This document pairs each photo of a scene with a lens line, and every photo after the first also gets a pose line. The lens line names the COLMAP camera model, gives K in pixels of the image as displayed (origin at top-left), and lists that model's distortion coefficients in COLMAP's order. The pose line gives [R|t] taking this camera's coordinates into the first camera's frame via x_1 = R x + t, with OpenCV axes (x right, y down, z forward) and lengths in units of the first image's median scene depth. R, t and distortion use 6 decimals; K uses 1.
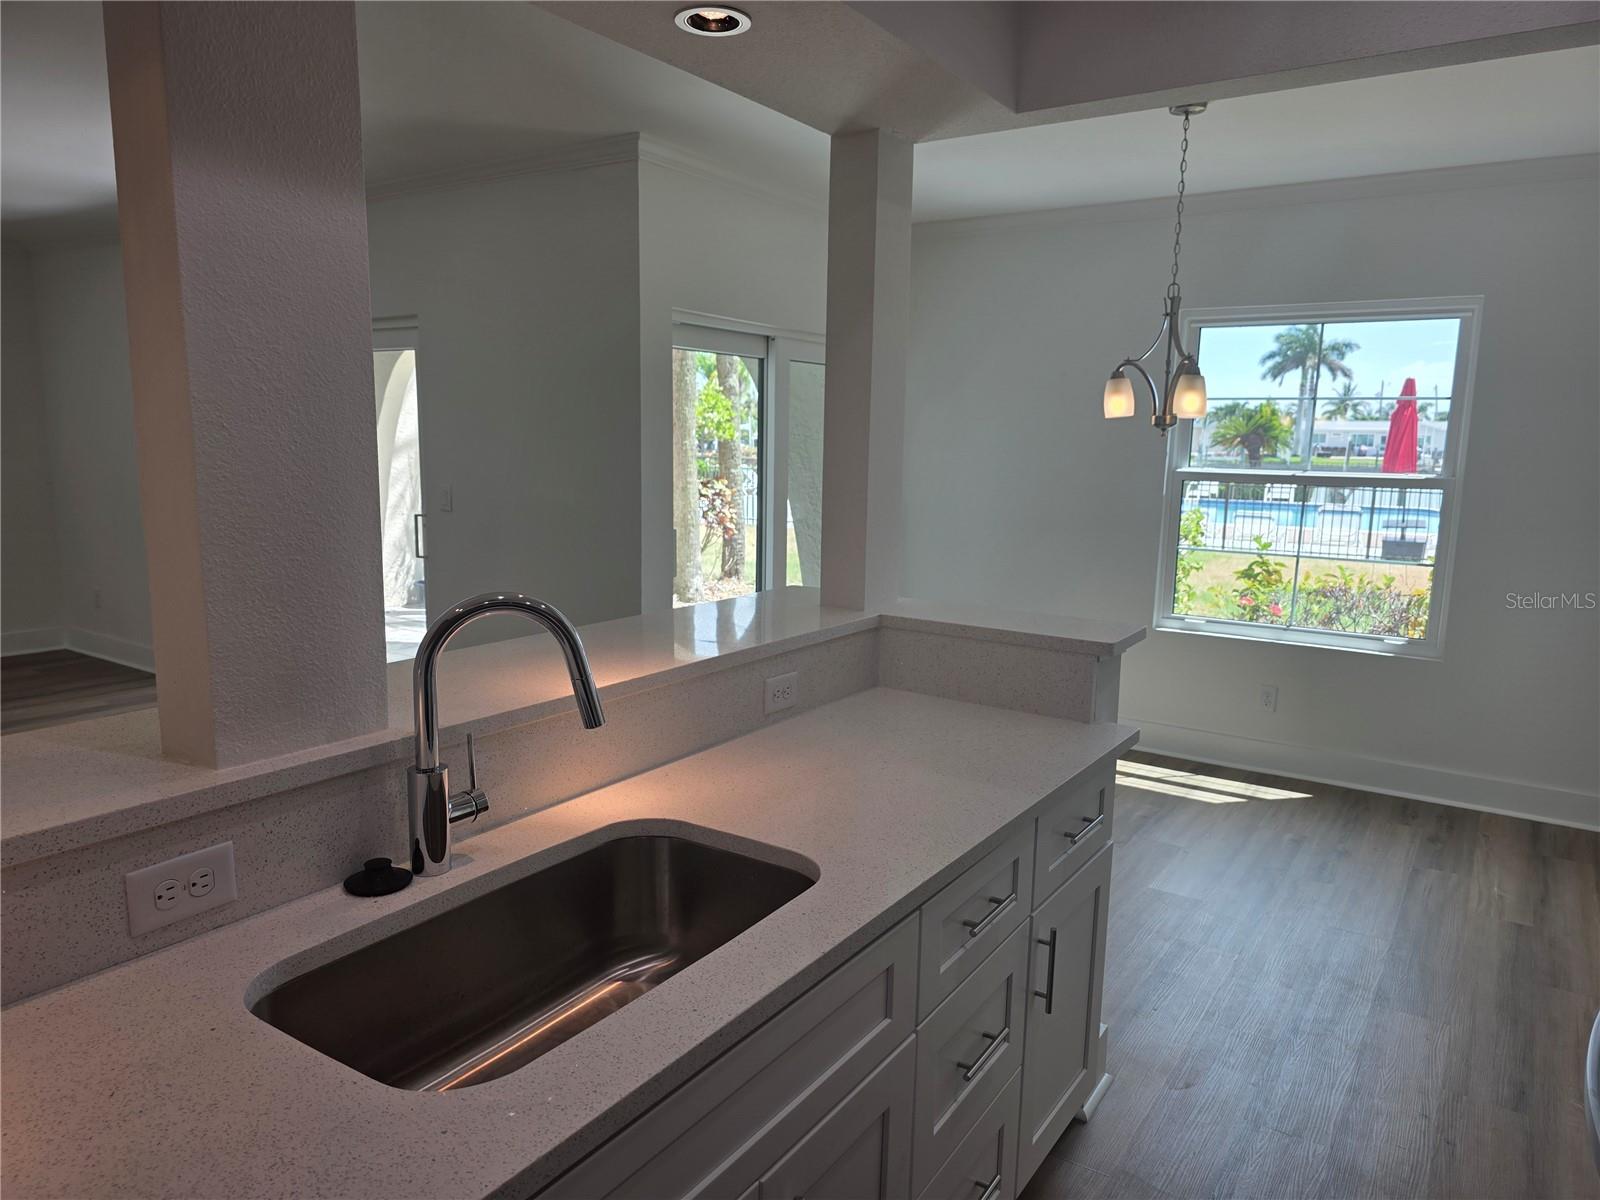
lens RADIAL K [[1084.6, 0, 801.5], [0, 1084.6, 612.8], [0, 0, 1]] dist [0.055670, -0.049273]
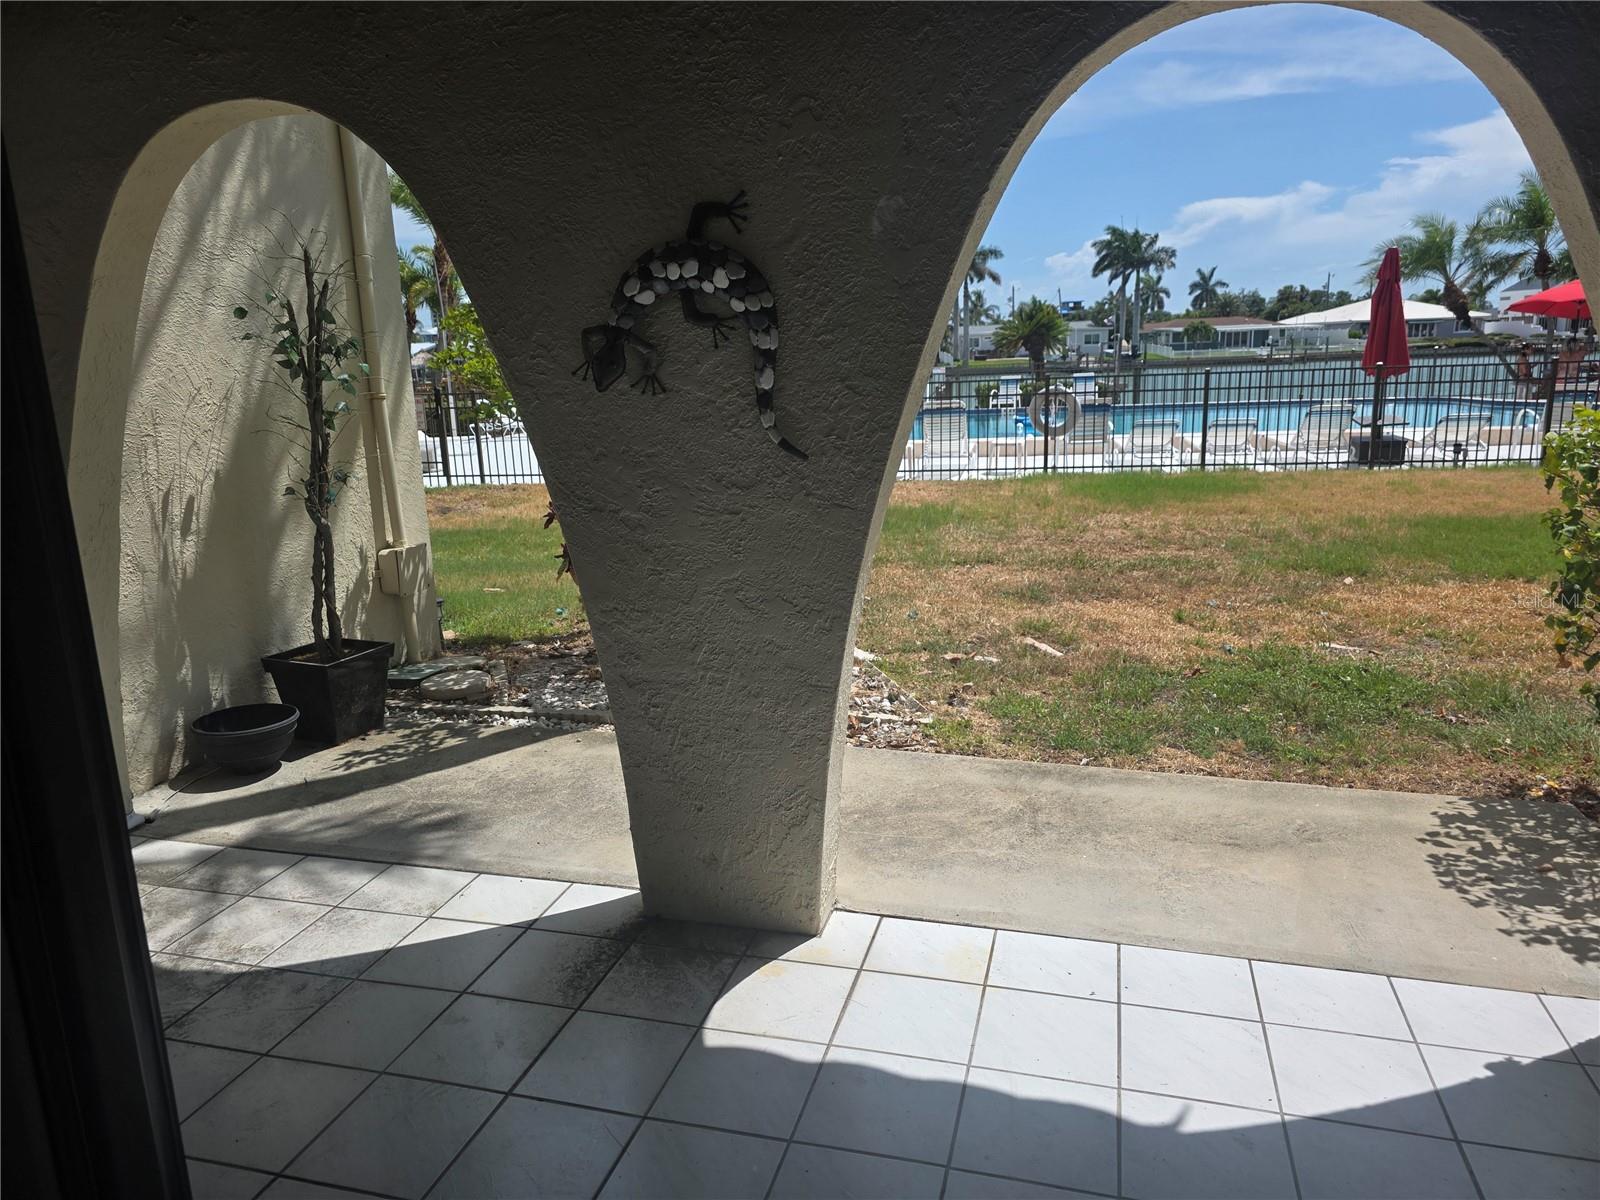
lens RADIAL K [[1084.6, 0, 814.9], [0, 1084.6, 584.2], [0, 0, 1]] dist [0.055670, -0.049273]
pose [[0.945719, -0.116240, 0.303485, -0.899784], [0.102689, 0.992885, 0.060292, -0.307161], [-0.308334, -0.025855, 0.950927, 1.905616]]
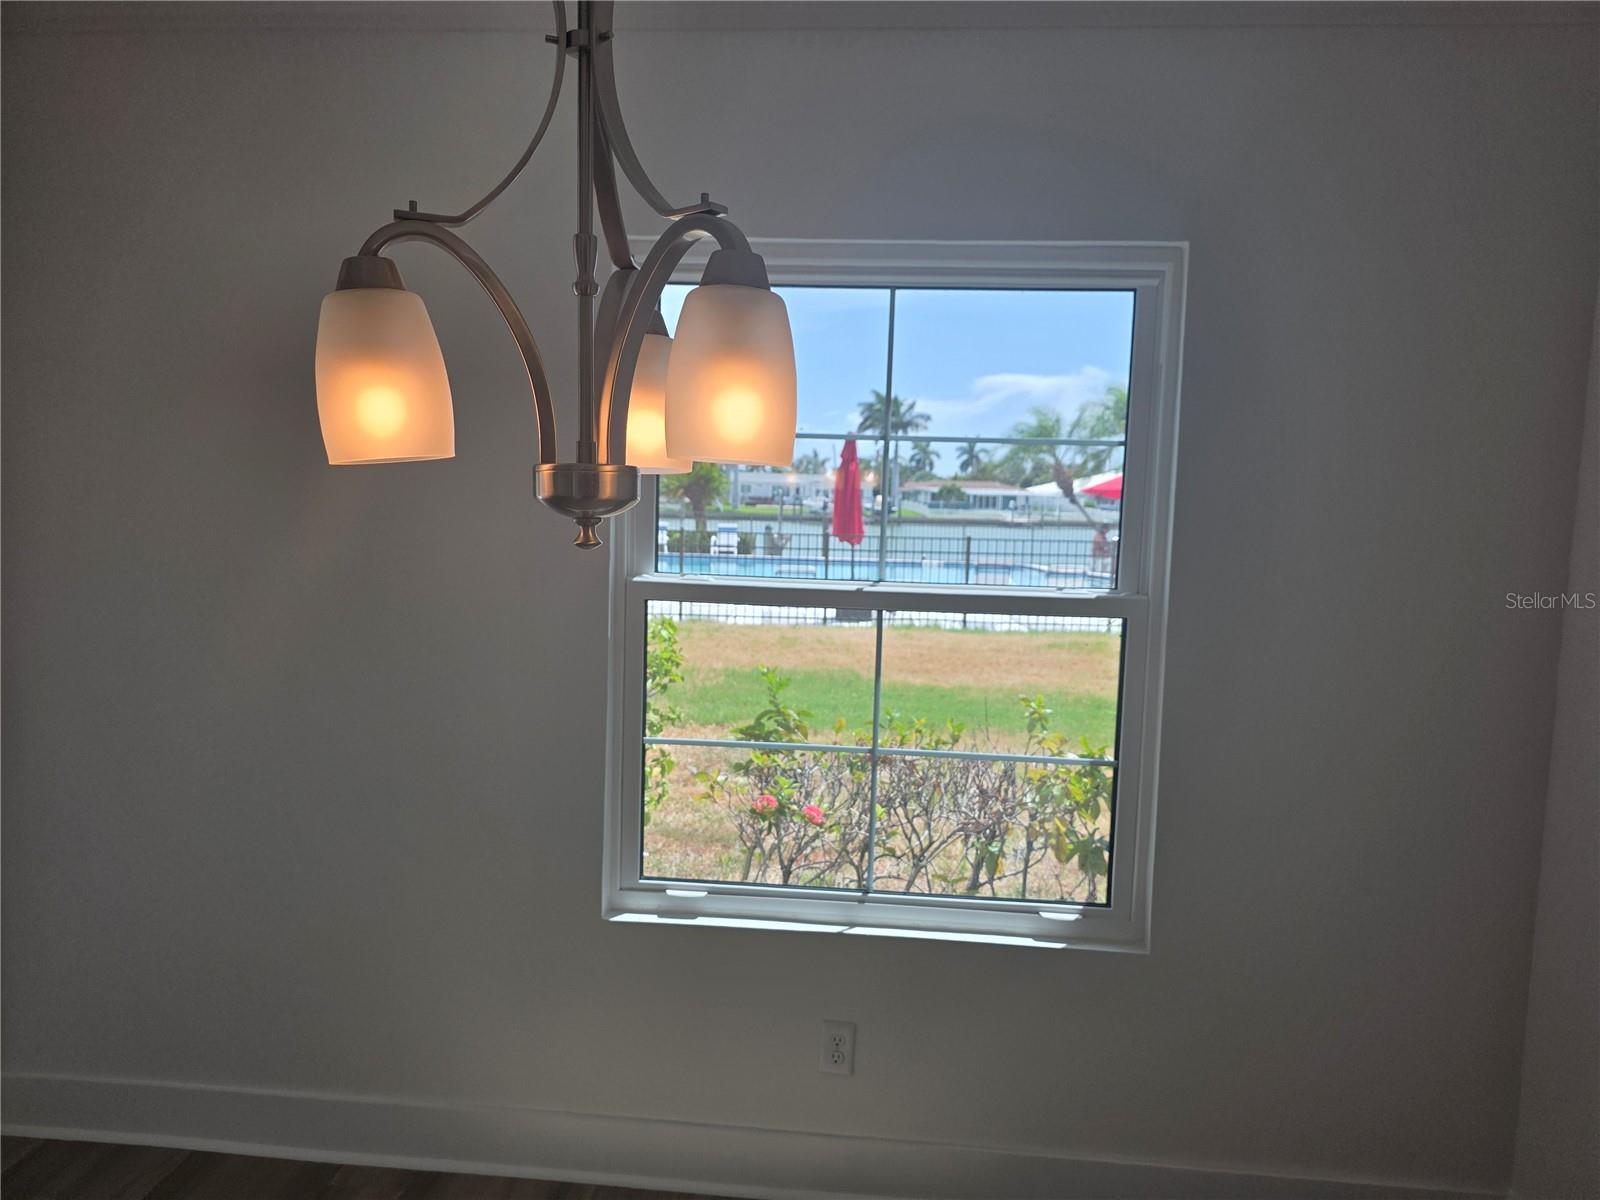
lens RADIAL K [[1084.6, 0, 816.0], [0, 1084.6, 614.6], [0, 0, 1]] dist [0.055670, -0.049273]
pose [[0.875717, -0.045884, 0.480640, 0.416794], [0.064893, 0.997627, -0.022996, -0.221778], [-0.478445, 0.051328, 0.876616, 1.230326]]
